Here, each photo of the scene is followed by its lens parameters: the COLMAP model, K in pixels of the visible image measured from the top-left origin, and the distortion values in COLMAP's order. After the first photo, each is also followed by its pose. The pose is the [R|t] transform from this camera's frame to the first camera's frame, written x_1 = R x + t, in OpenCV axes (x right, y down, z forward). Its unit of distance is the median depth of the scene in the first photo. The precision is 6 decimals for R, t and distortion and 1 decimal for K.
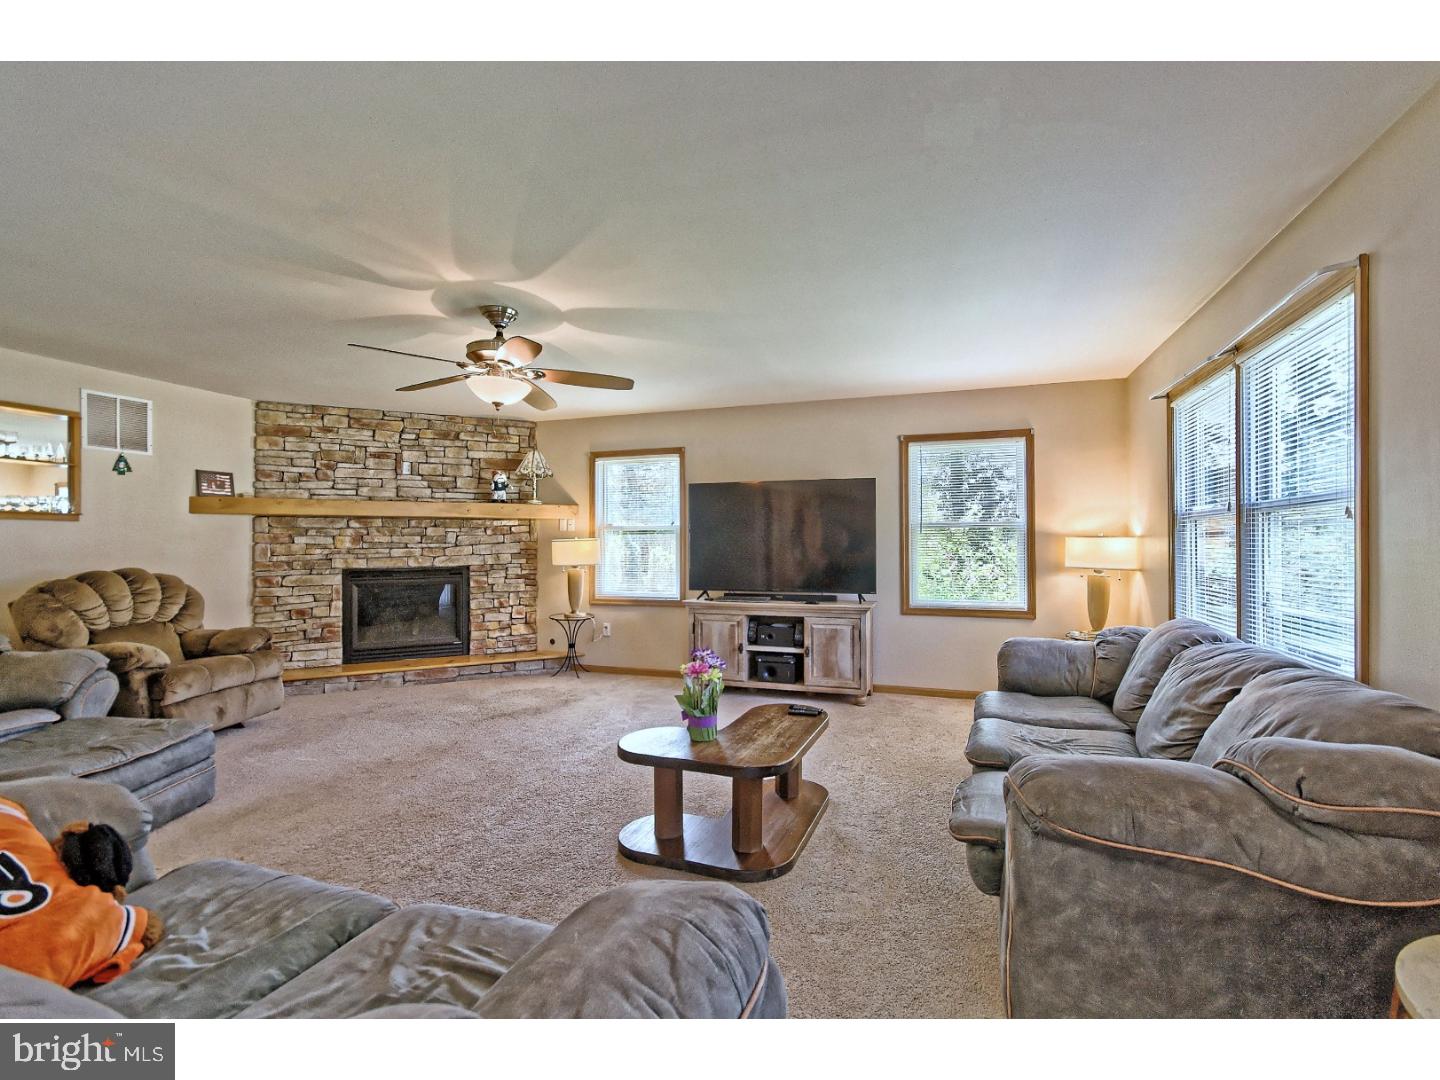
lens RADIAL K [[634.3, 0, 723.7], [0, 634.3, 538.2], [0, 0, 1]] dist [-0.005015, -0.000025]
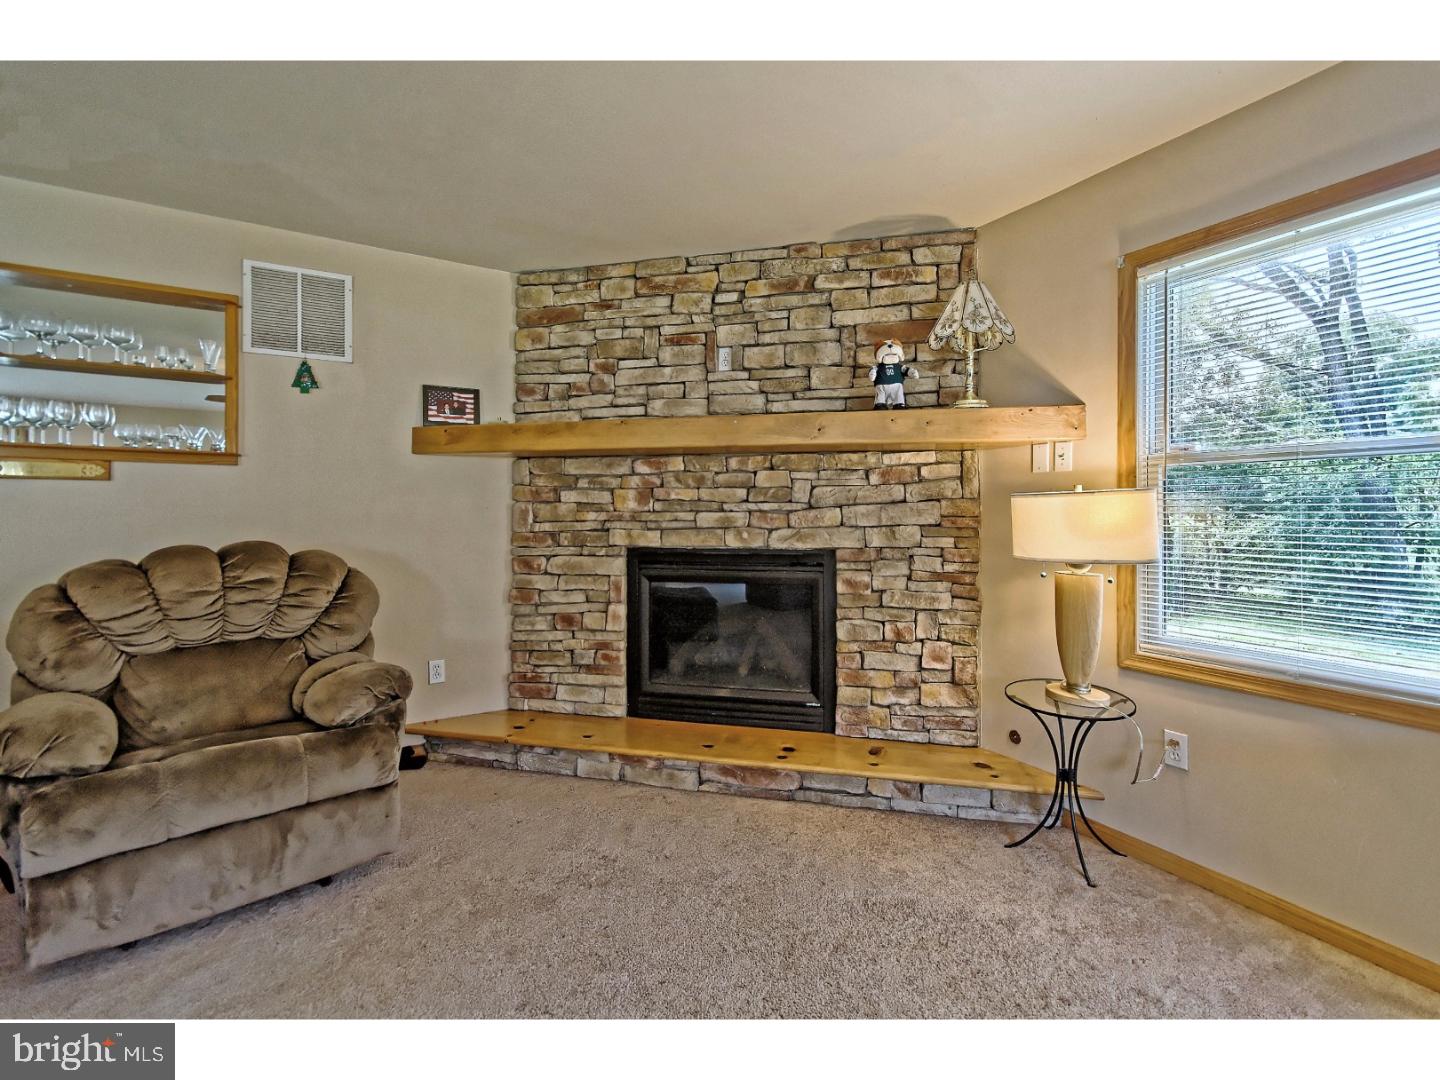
lens RADIAL K [[634.3, 0, 751.1], [0, 634.3, 502.2], [0, 0, 1]] dist [-0.005015, -0.000025]
pose [[0.783222, -0.002448, -0.621738, -0.160844], [0.000570, 0.999995, -0.003219, 0.009860], [0.621742, 0.002166, 0.783219, 0.619228]]
